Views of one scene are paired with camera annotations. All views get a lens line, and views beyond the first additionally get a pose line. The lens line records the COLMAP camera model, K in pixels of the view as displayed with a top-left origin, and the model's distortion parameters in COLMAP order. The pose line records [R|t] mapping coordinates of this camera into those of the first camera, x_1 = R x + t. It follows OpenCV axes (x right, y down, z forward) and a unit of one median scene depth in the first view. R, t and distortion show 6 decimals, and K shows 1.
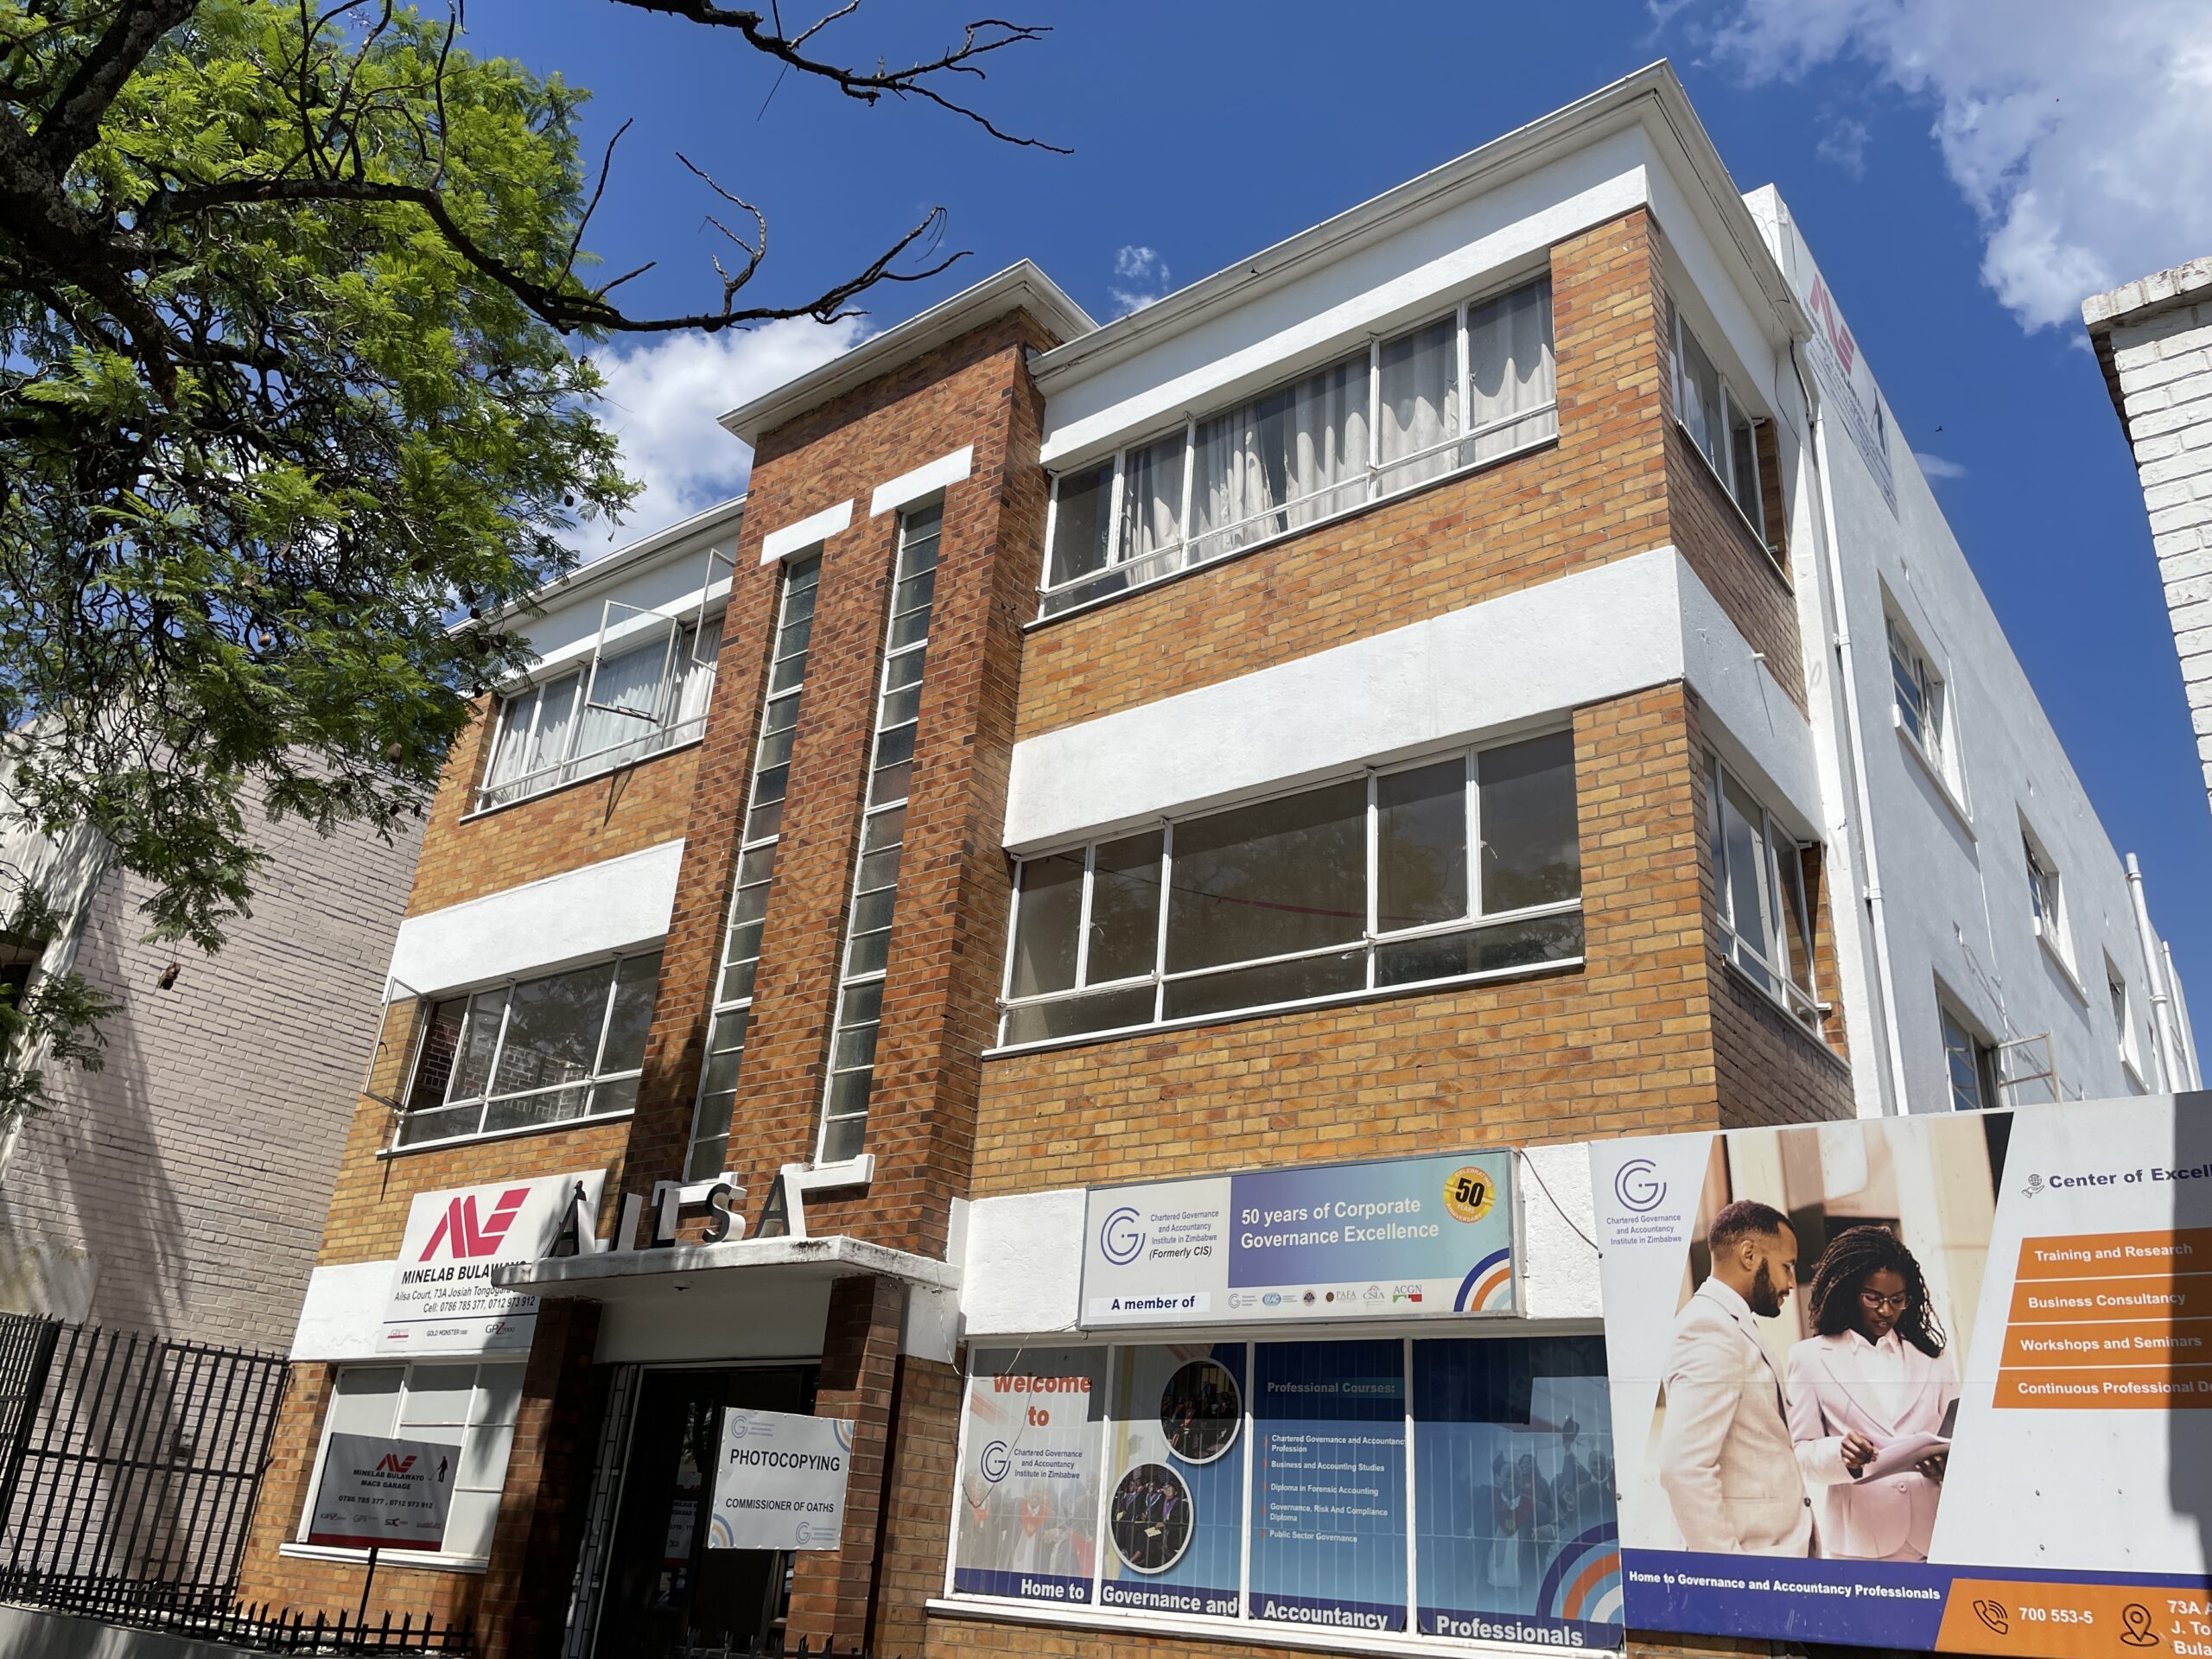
lens RADIAL K [[1701.9, 0, 1107.2], [0, 1701.9, 833.2], [0, 0, 1]] dist [0.048714, -0.066553]
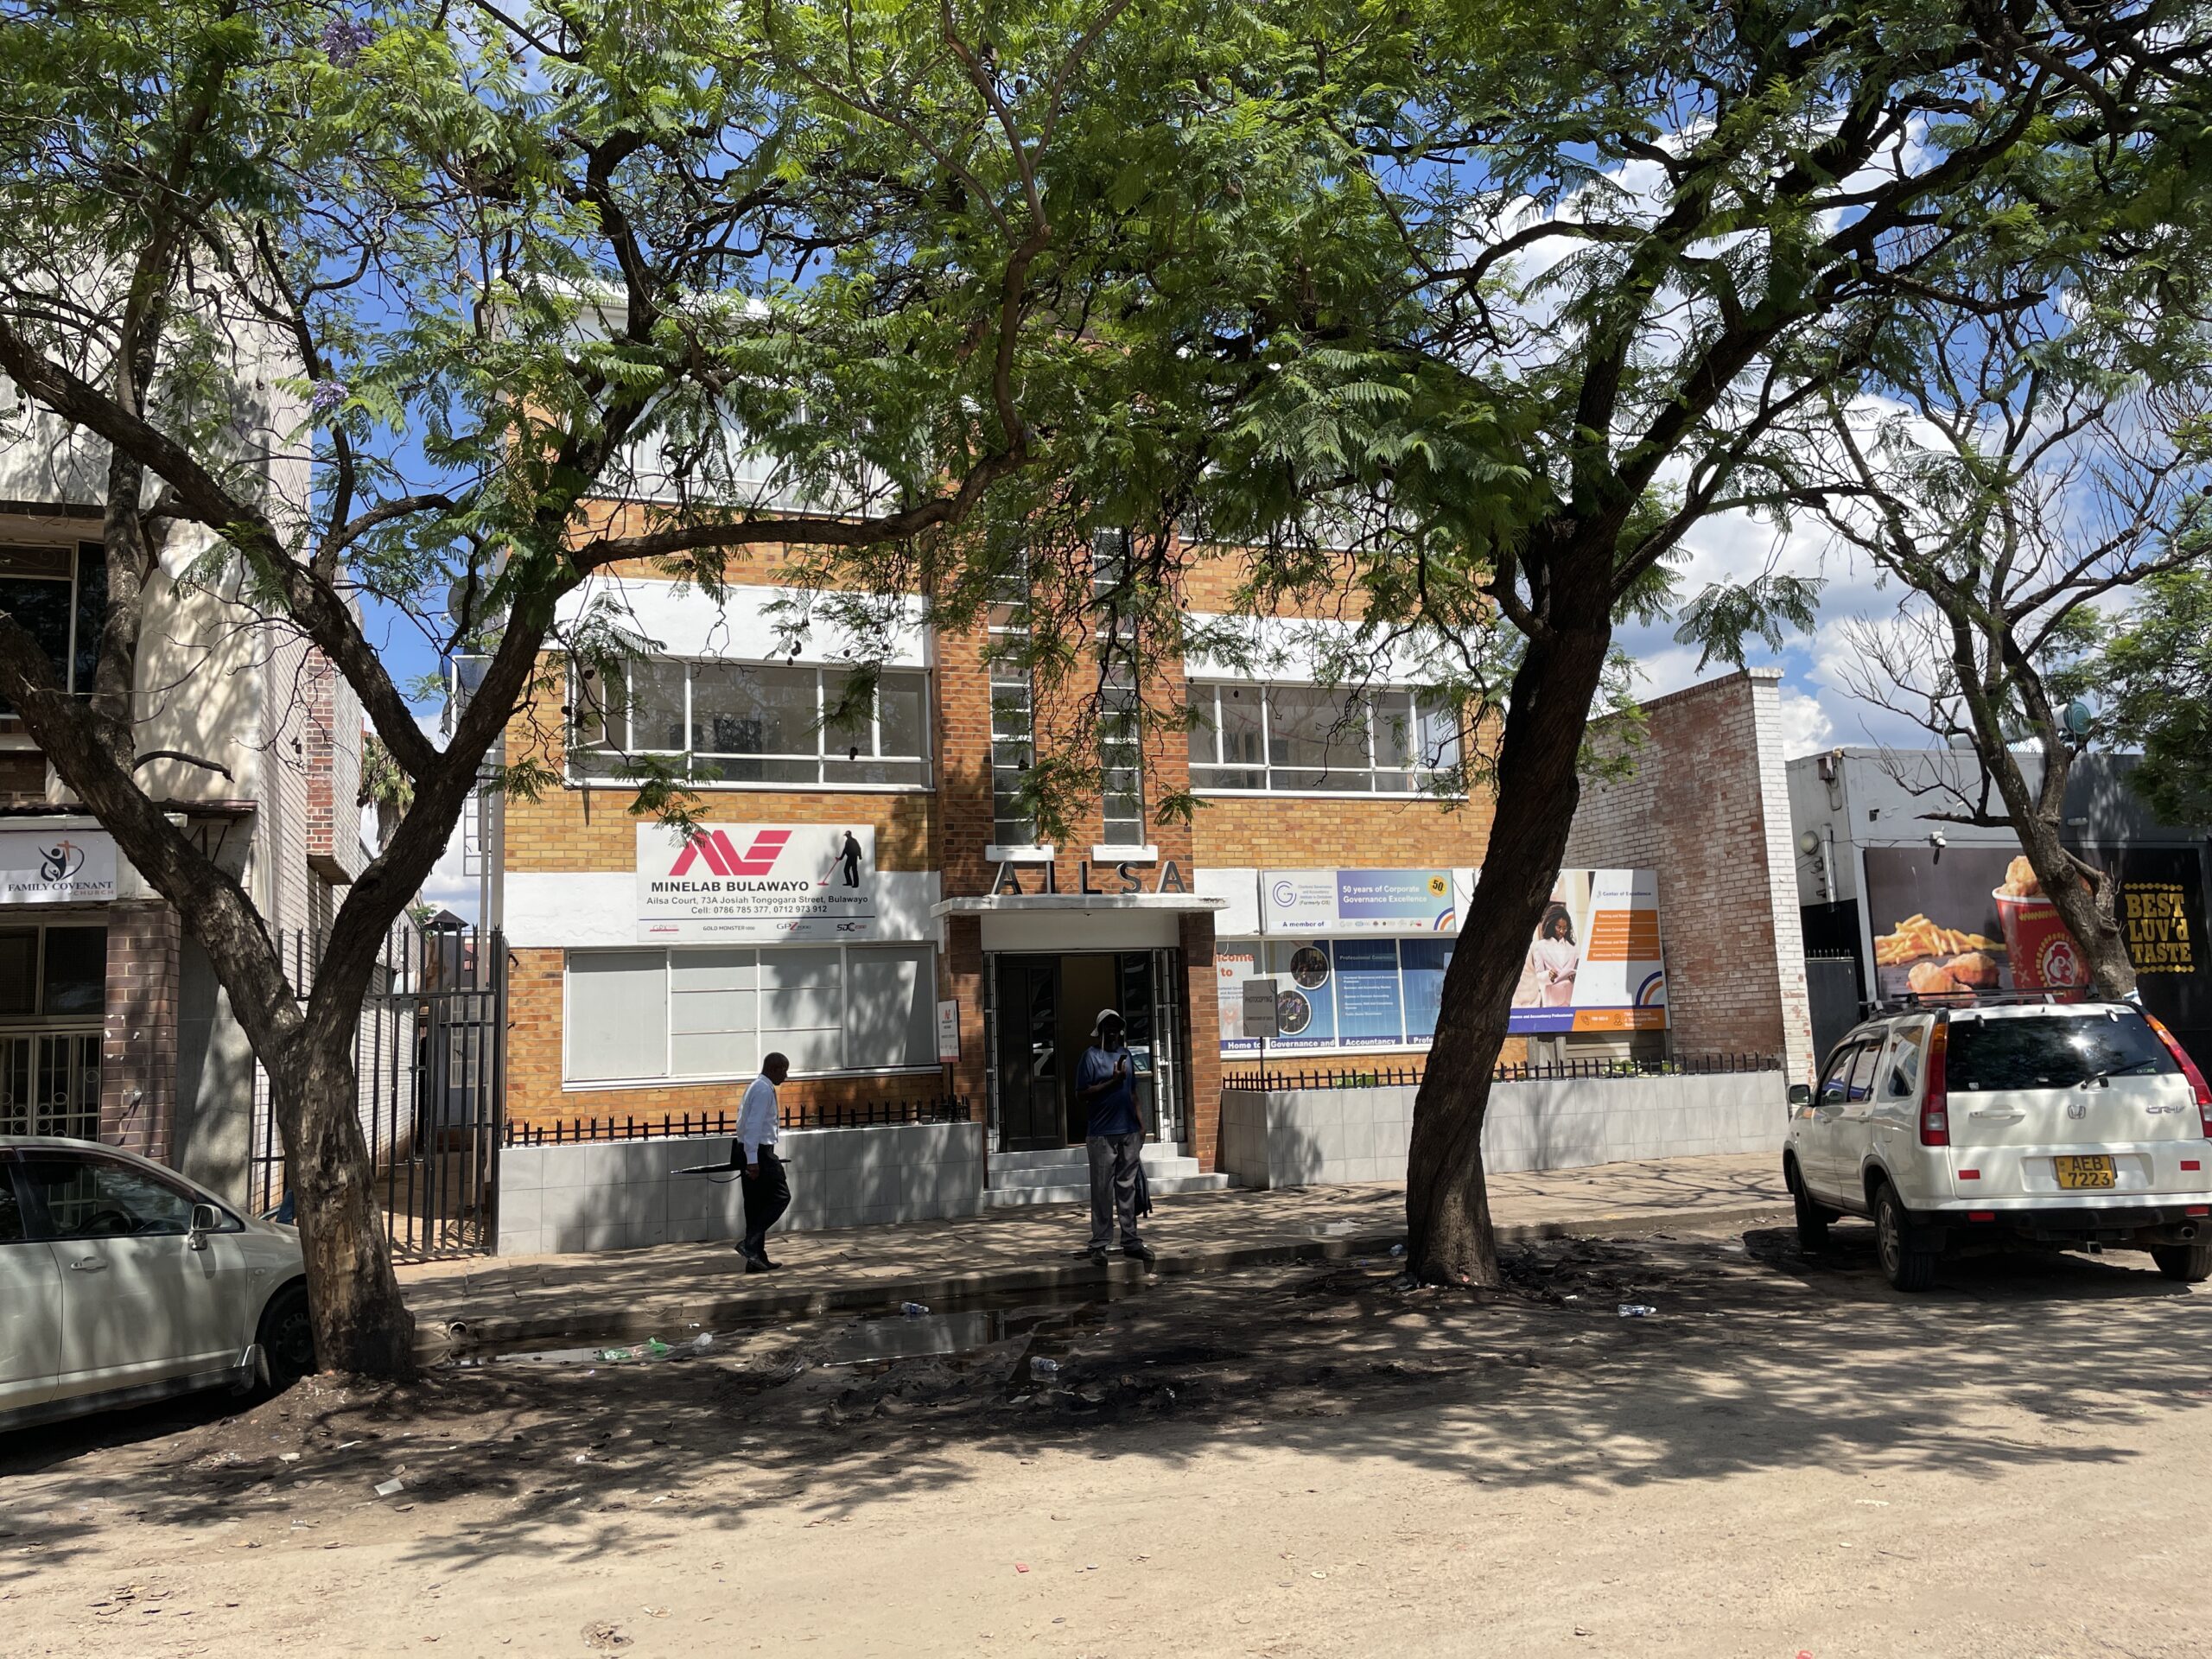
lens RADIAL K [[1701.9, 0, 1103.4], [0, 1701.9, 821.7], [0, 0, 1]] dist [0.048714, -0.066553]
pose [[0.535674, 0.019867, 0.844191, -1.468347], [-0.269652, 0.951405, 0.148715, -0.084492], [-0.800213, -0.307300, 0.515000, 0.070394]]
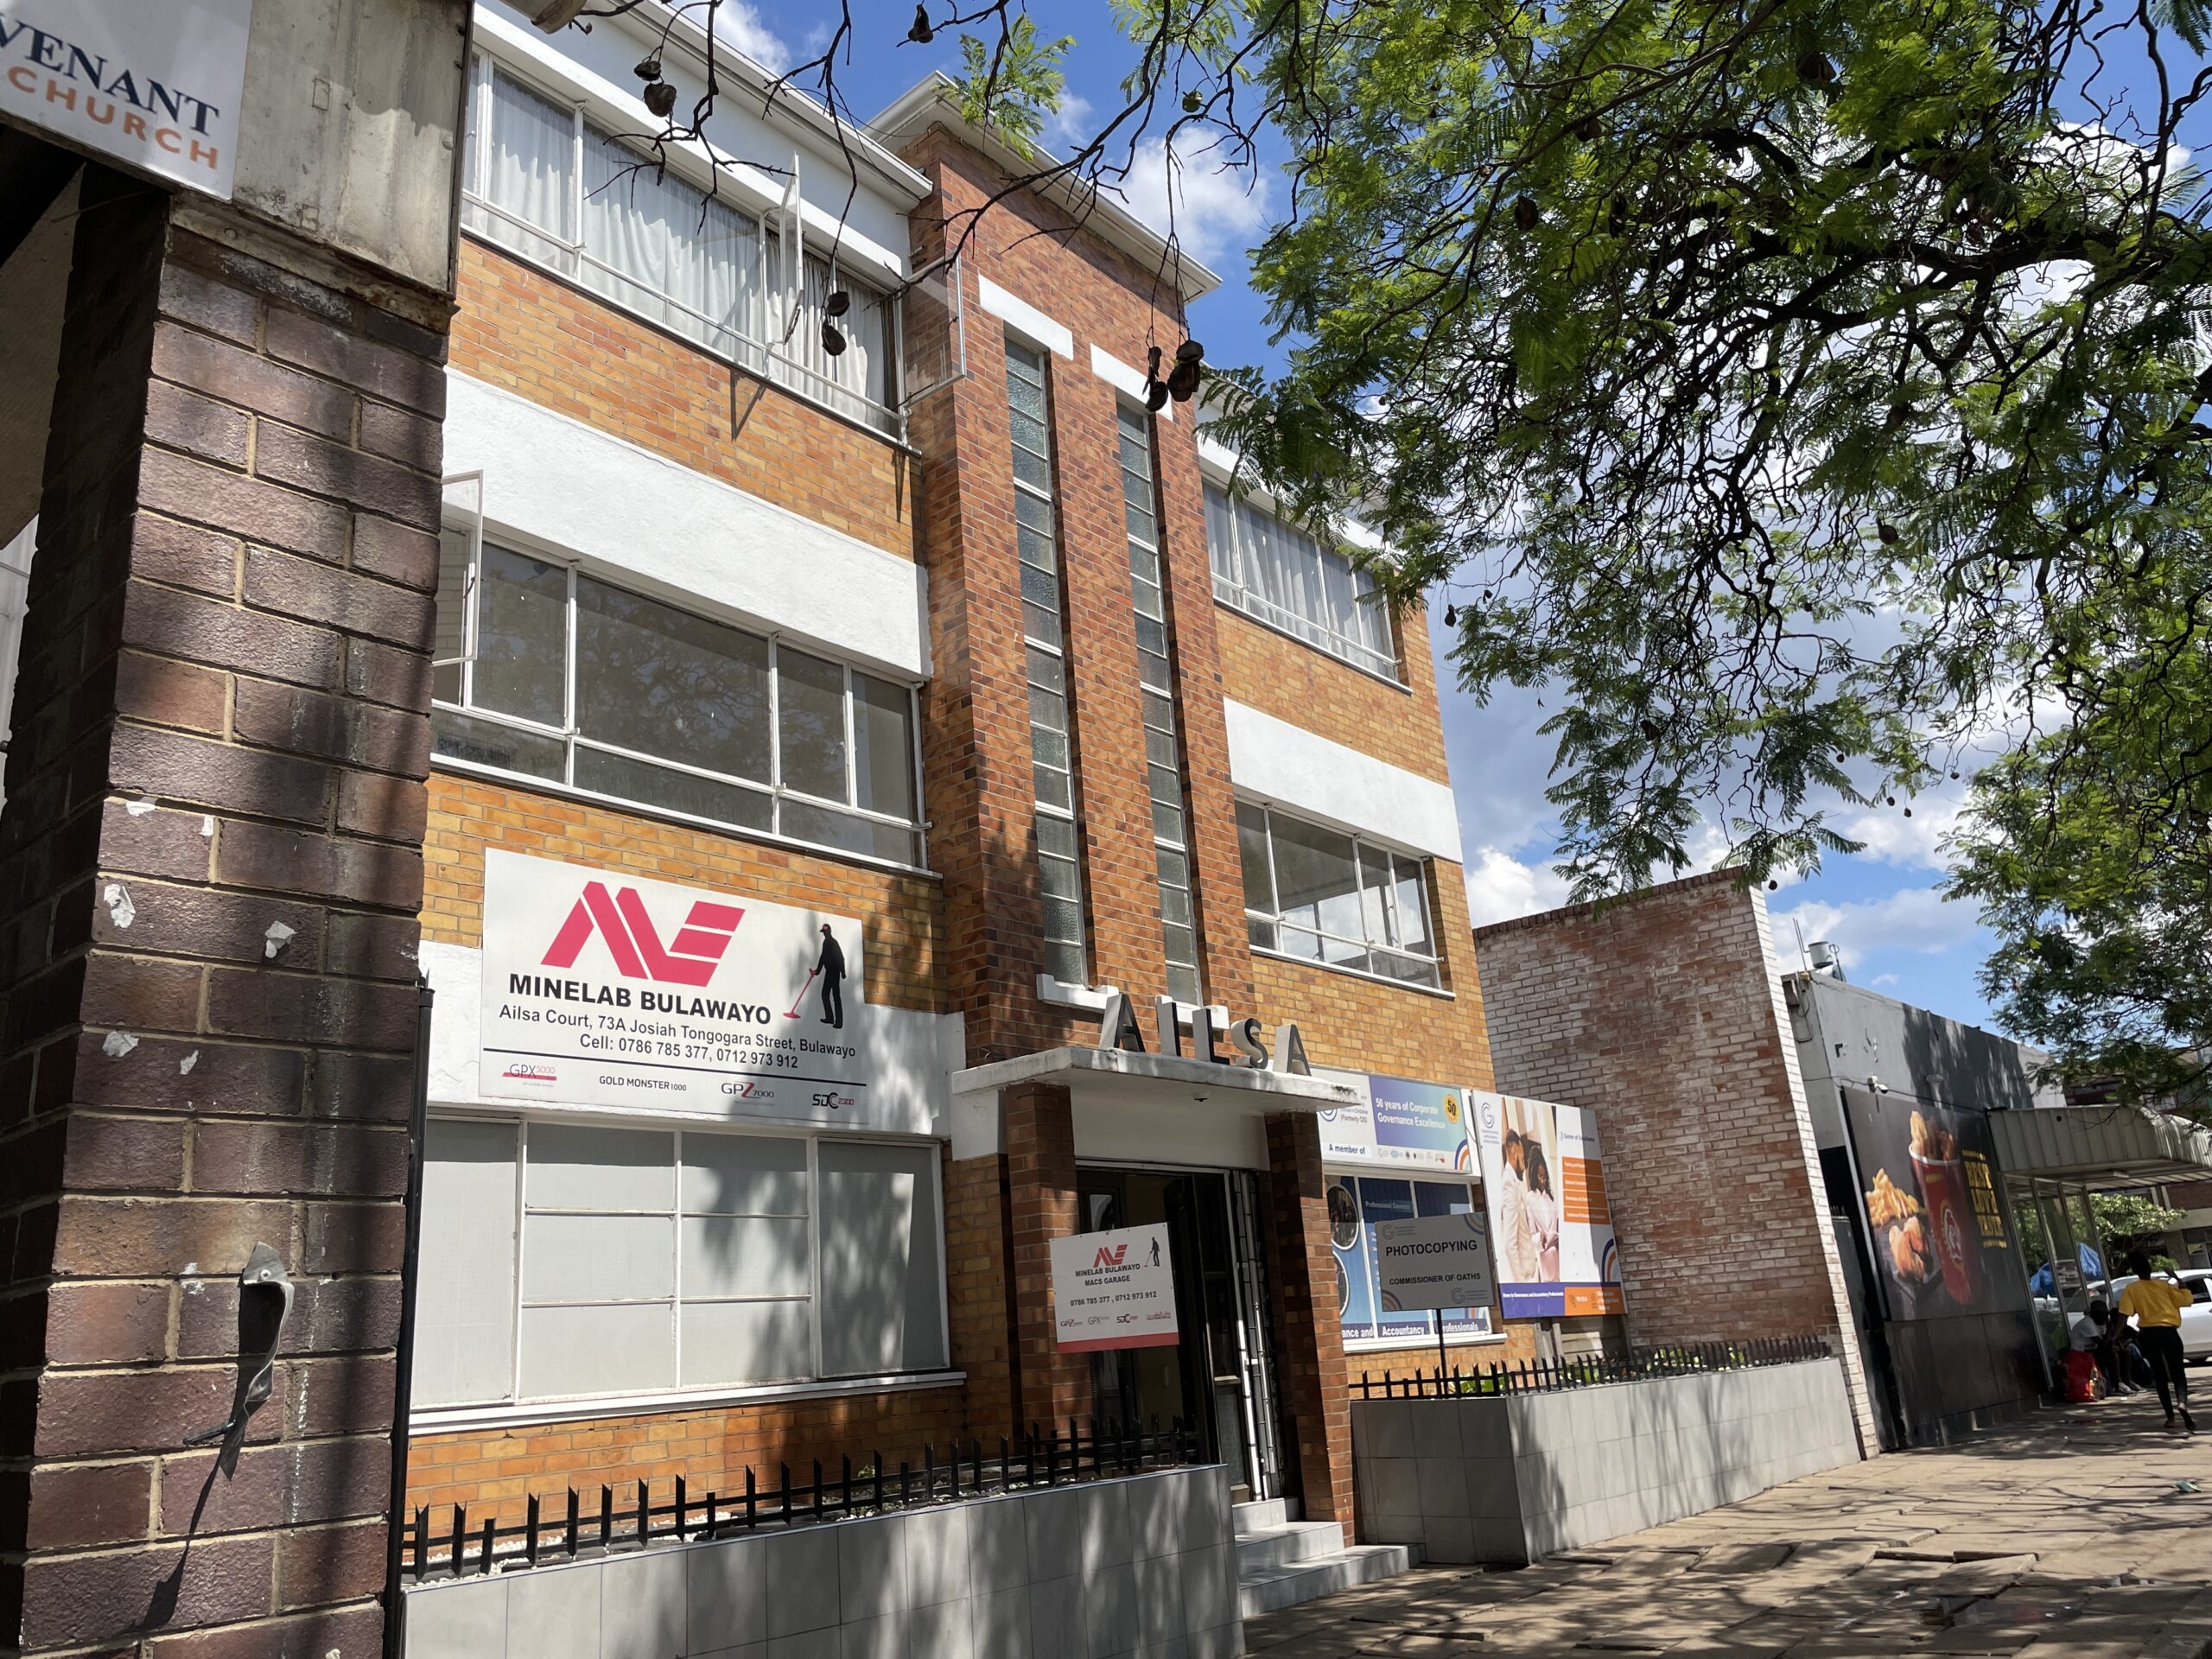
lens RADIAL K [[1701.9, 0, 1095.4], [0, 1701.9, 831.7], [0, 0, 1]] dist [0.048714, -0.066553]
pose [[0.037990, 0.230960, 0.972221, -1.120971], [-0.329984, 0.921245, -0.205956, 0.293762], [-0.943222, -0.312994, 0.111211, 0.825496]]
